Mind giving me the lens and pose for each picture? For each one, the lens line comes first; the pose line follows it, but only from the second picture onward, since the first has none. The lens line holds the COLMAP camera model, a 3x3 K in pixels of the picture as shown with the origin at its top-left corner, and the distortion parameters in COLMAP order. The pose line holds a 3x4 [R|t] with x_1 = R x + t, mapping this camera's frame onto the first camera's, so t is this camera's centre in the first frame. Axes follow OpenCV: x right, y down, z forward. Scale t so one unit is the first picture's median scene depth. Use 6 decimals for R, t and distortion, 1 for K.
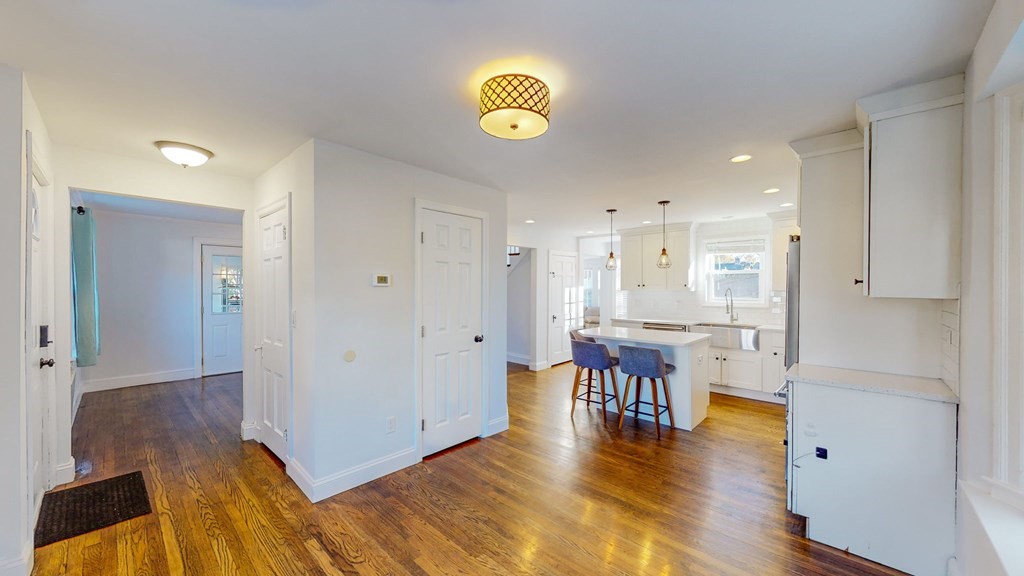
lens RADIAL K [[373.5, 0, 512.2], [0, 373.5, 290.8], [0, 0, 1]] dist [-0.002076, -0.000095]
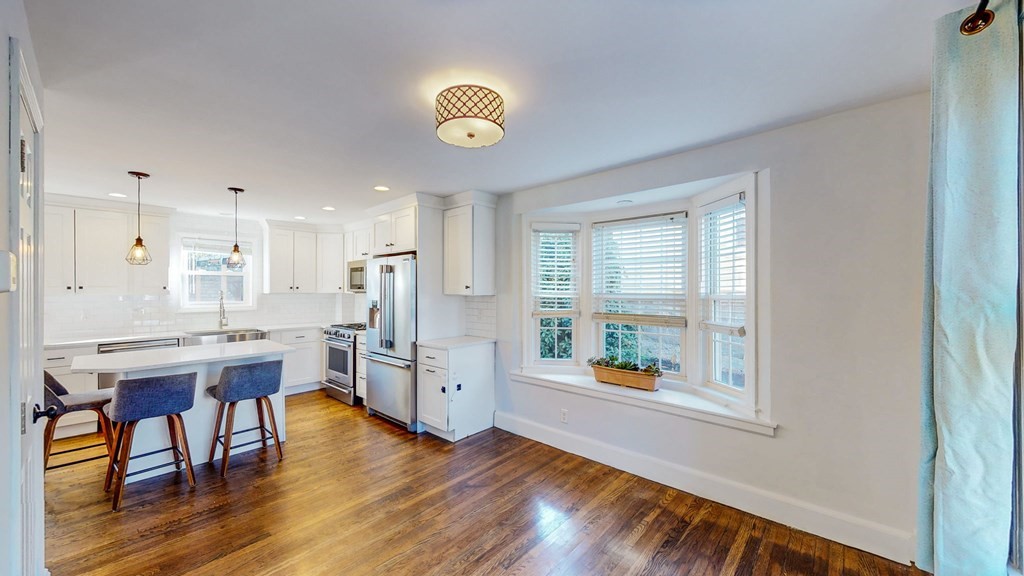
lens RADIAL K [[373.5, 0, 512.2], [0, 373.5, 290.8], [0, 0, 1]] dist [-0.002076, -0.000095]
pose [[-0.026634, -0.003505, 0.999639, -0.468937], [0.010338, 0.999939, 0.003782, -0.005357], [-0.999592, 0.010435, -0.026596, 0.421953]]
